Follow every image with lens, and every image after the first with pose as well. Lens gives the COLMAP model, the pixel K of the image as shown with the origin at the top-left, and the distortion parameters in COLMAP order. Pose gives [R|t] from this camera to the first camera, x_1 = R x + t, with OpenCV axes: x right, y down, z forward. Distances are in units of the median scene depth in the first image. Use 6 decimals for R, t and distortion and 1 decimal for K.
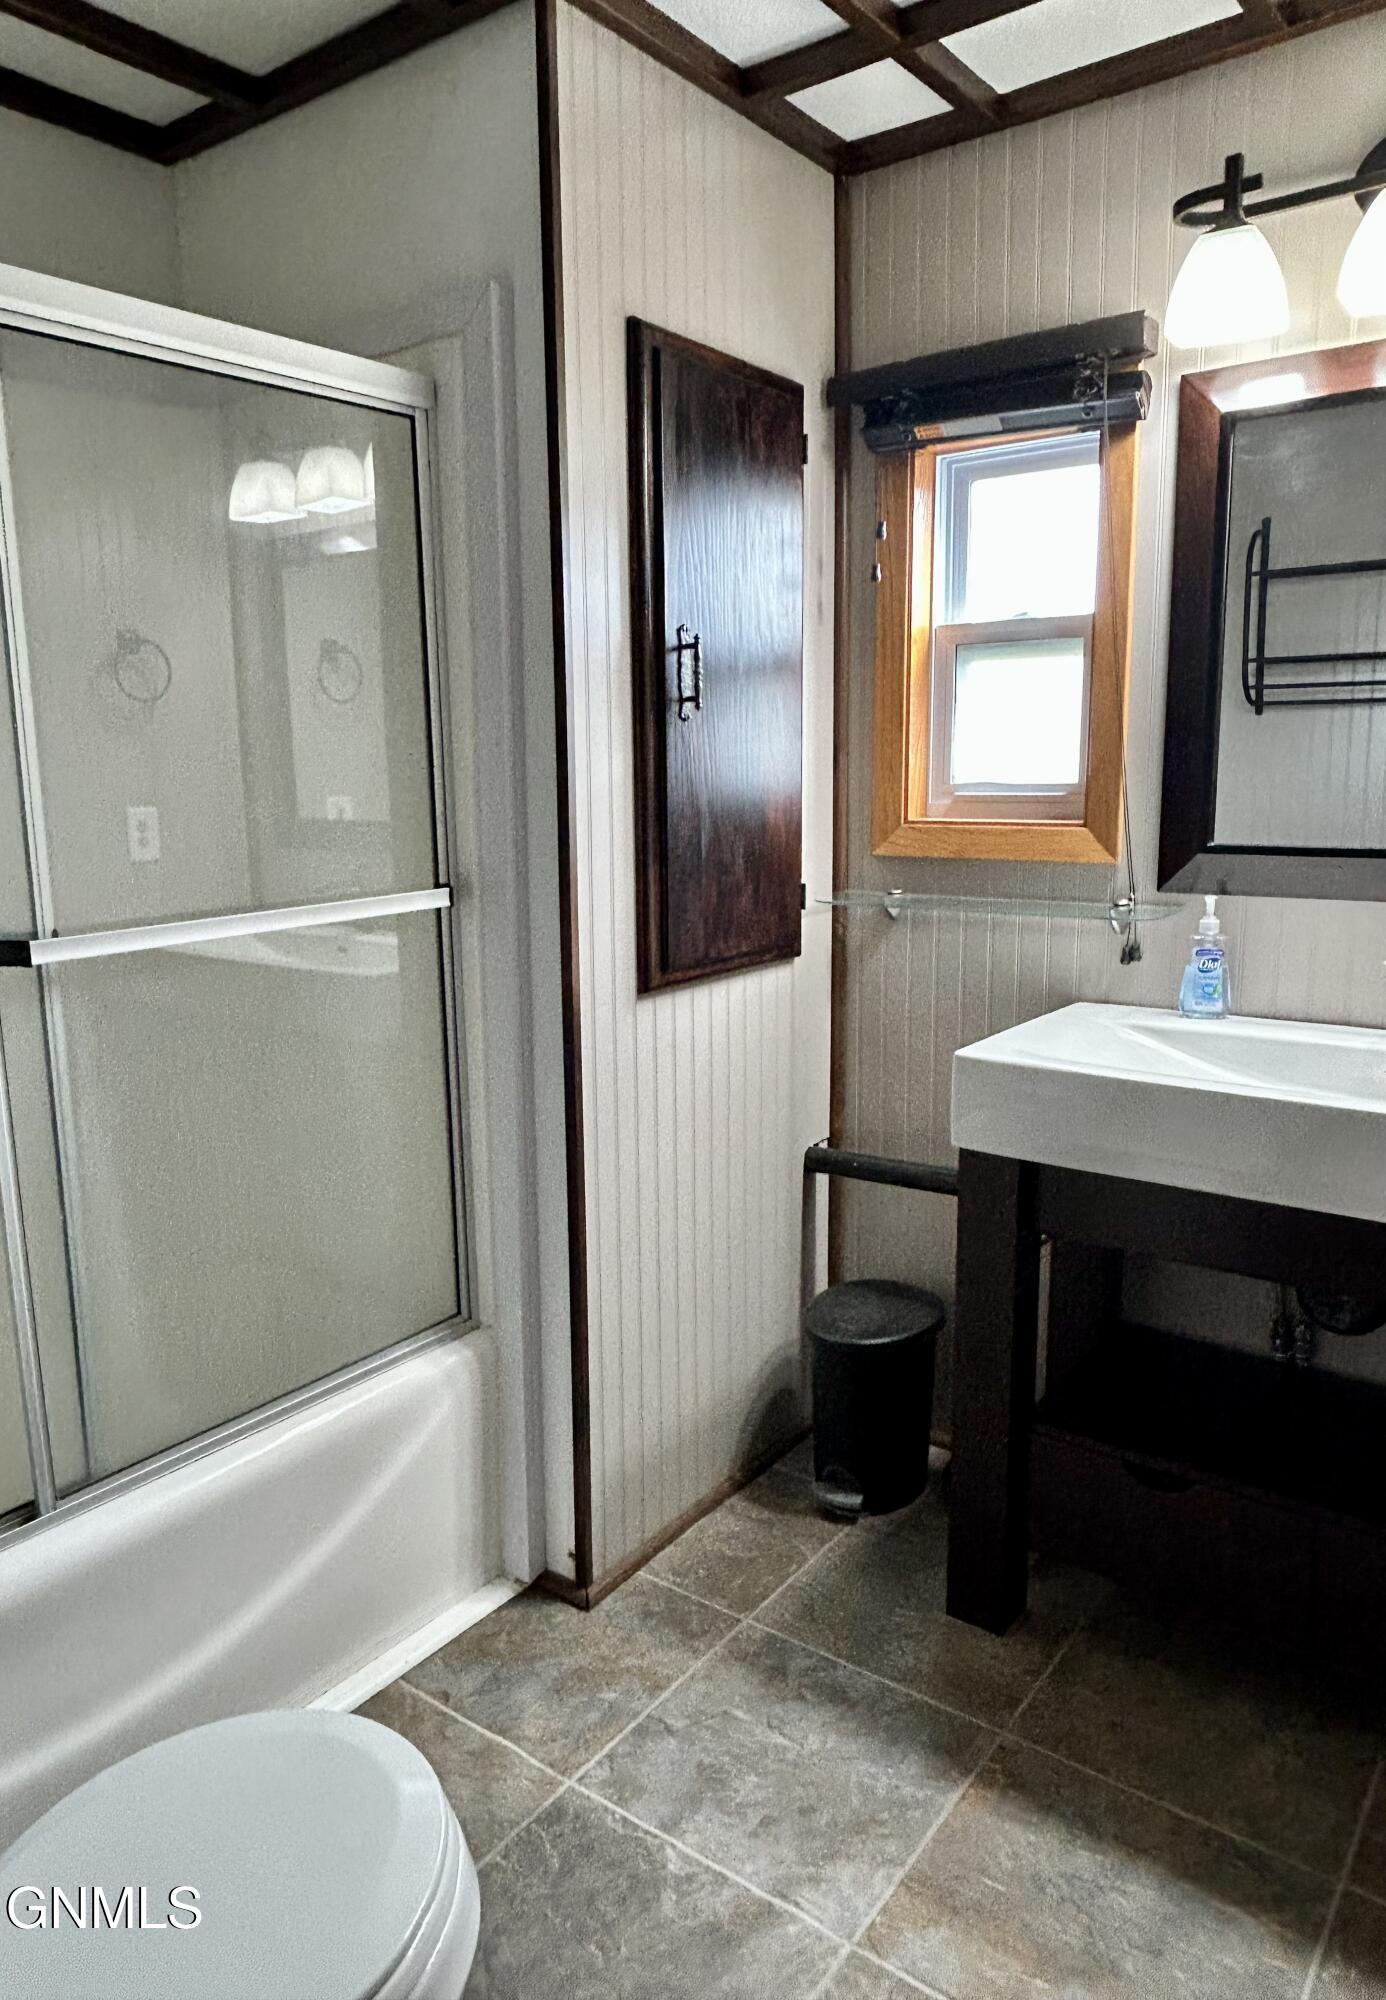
lens RADIAL K [[1320.4, 0, 693.0], [0, 1320.4, 1000.0], [0, 0, 1]] dist [0.003901, 0.000346]
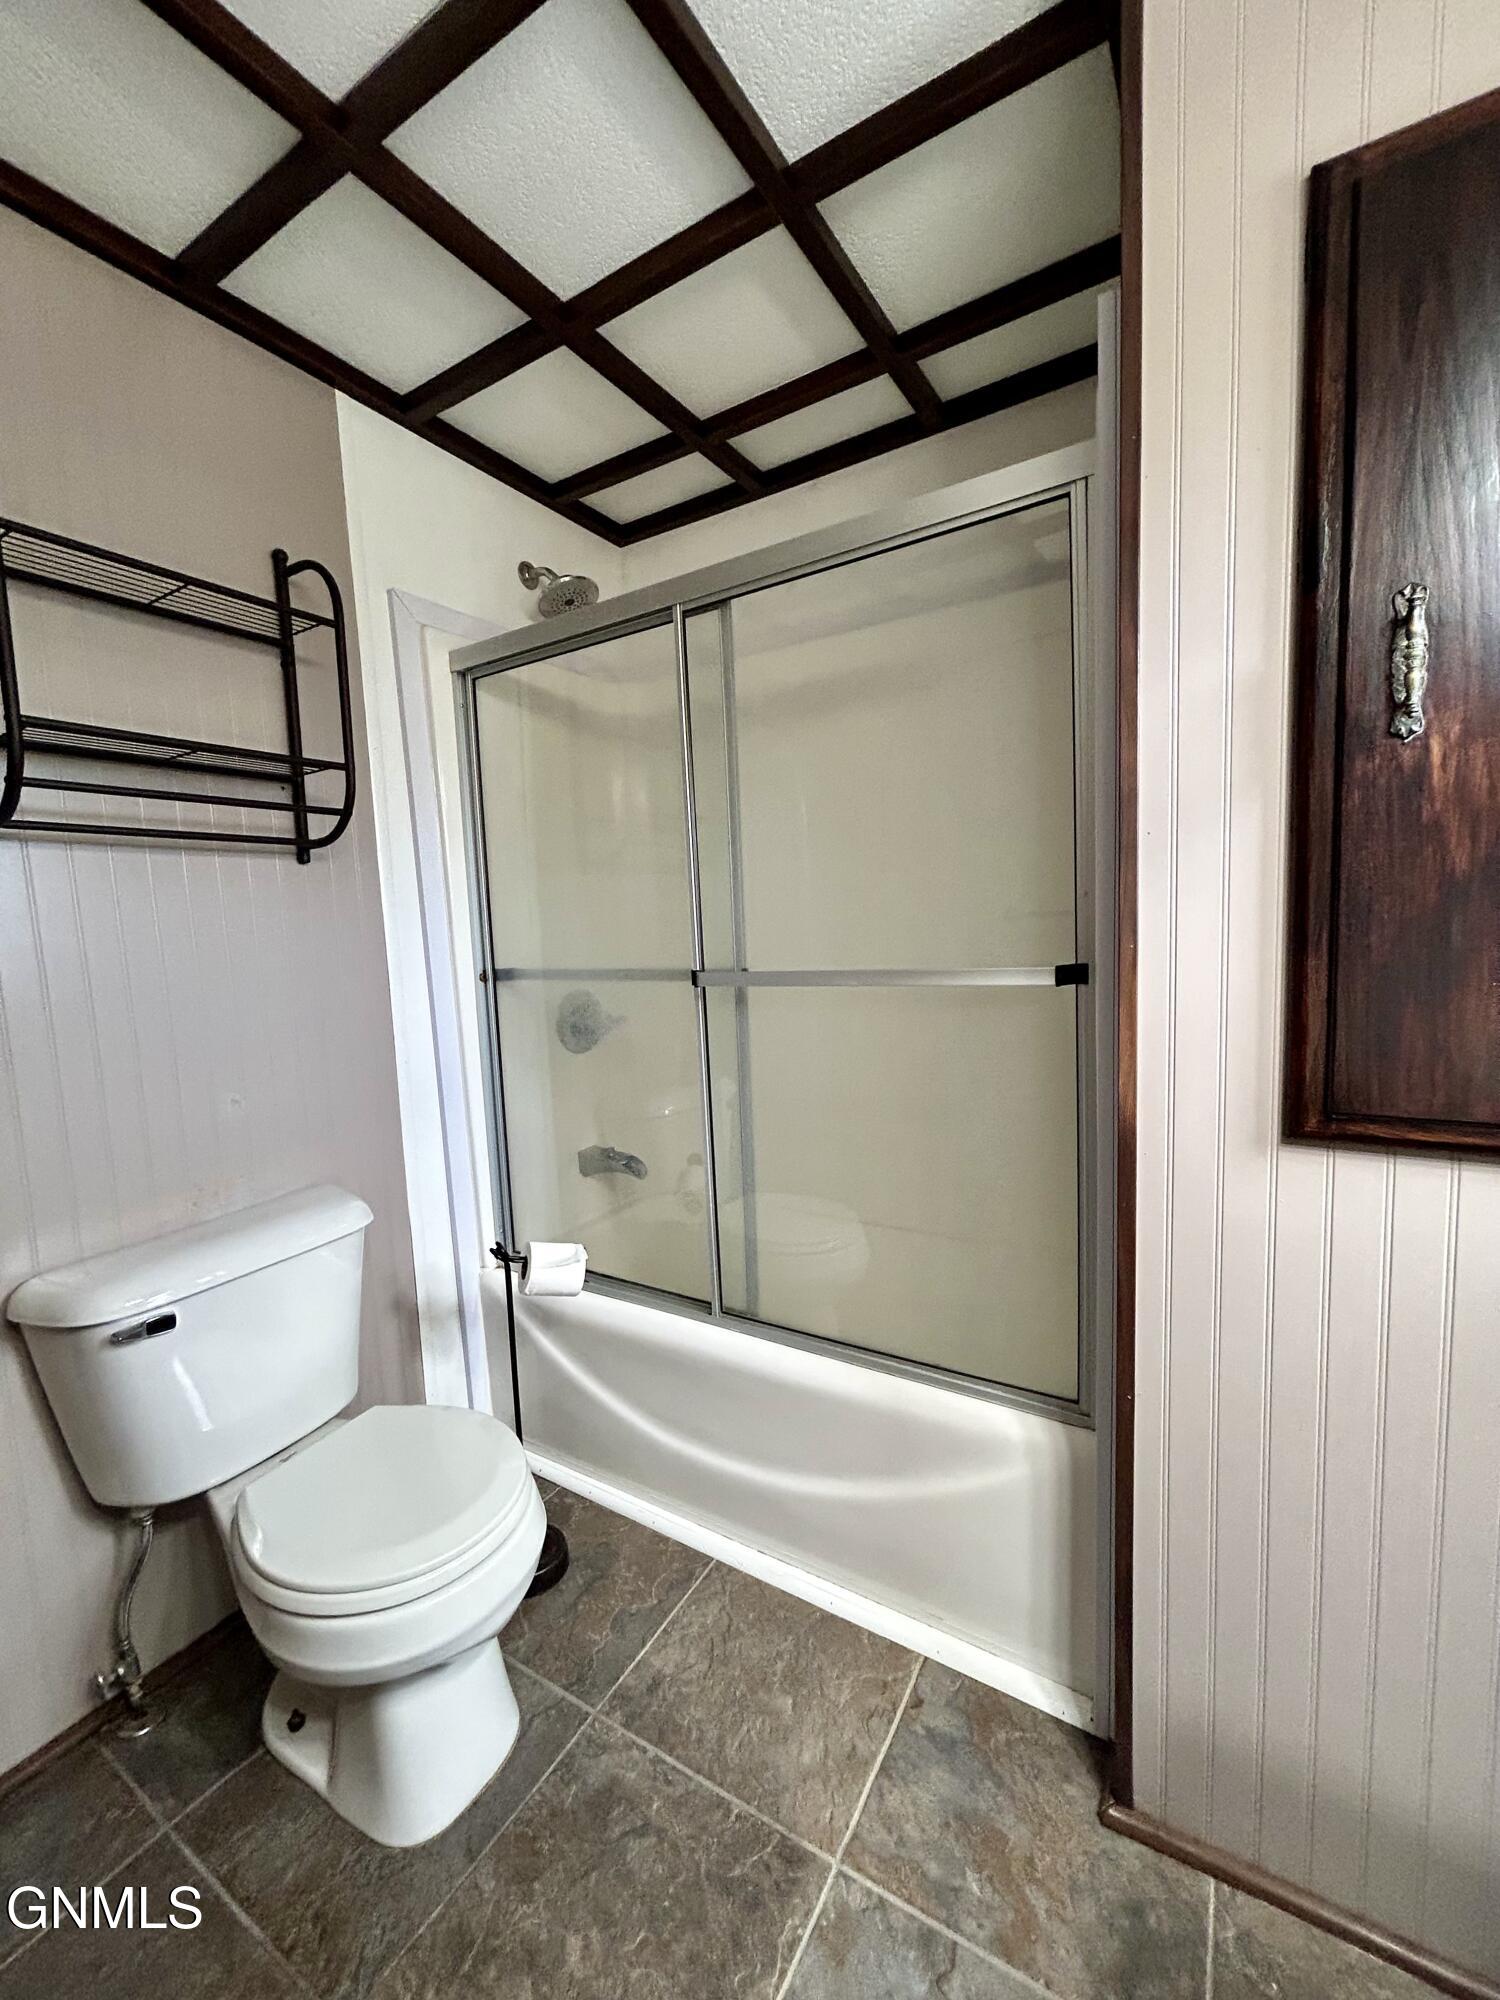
lens RADIAL K [[810.8, 0, 750.0], [0, 810.8, 1000.0], [0, 0, 1]] dist [0.015907, -0.004133]
pose [[0.093046, 0.110704, -0.989488, 0.412179], [-0.129371, 0.986719, 0.098229, -0.095871], [0.987221, 0.118871, 0.106132, 0.741104]]
